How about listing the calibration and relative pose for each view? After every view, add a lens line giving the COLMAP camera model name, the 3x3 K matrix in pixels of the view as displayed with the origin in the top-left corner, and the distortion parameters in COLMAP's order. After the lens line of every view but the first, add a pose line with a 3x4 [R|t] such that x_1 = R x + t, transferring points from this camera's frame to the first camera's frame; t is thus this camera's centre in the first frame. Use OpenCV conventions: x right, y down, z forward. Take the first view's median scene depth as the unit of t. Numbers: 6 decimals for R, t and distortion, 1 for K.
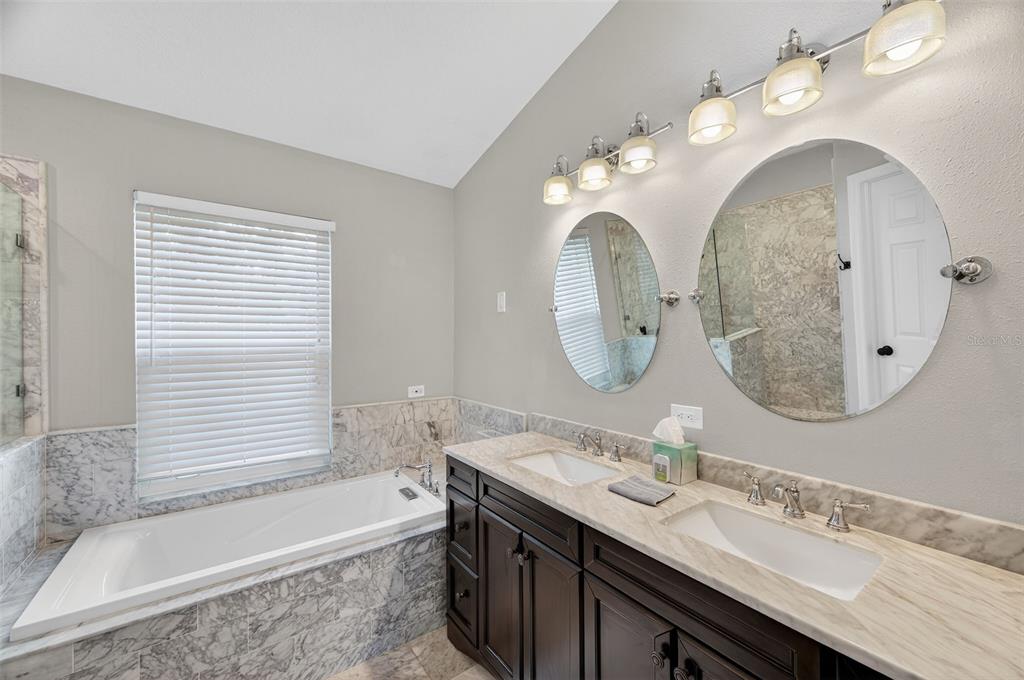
lens RADIAL K [[397.3, 0, 513.5], [0, 397.3, 339.4], [0, 0, 1]] dist [-0.002087, -0.000684]
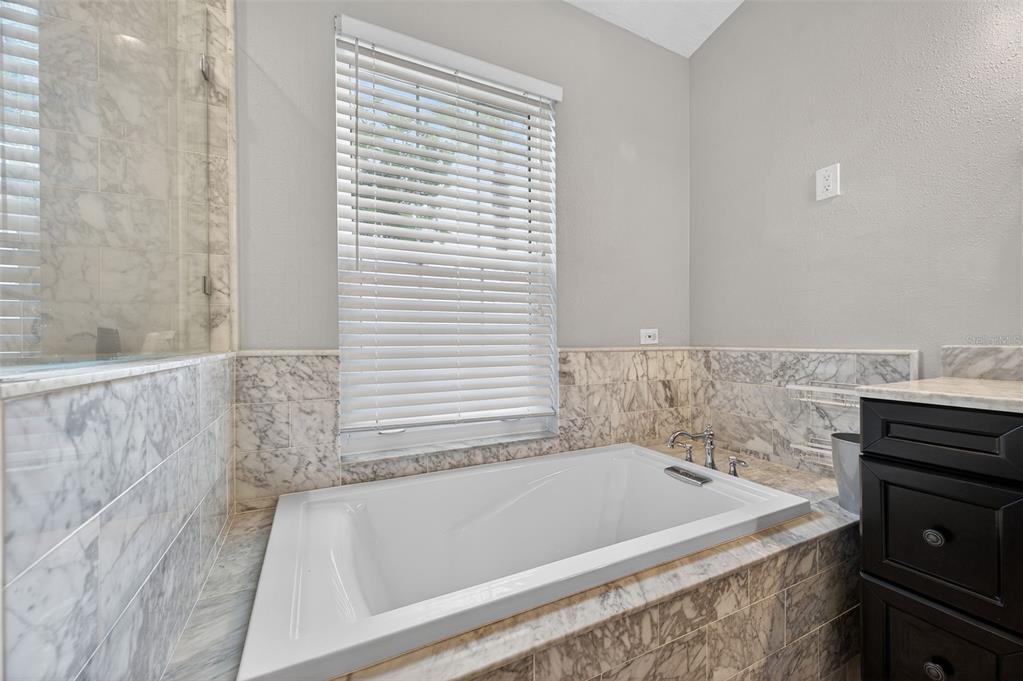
lens RADIAL K [[396.9, 0, 509.4], [0, 396.9, 341.2], [0, 0, 1]] dist [-0.002087, -0.000684]
pose [[0.984665, -0.001836, -0.174445, -0.563113], [0.002561, 0.999989, 0.003933, 0.207639], [0.174436, -0.004319, 0.984659, 0.381965]]
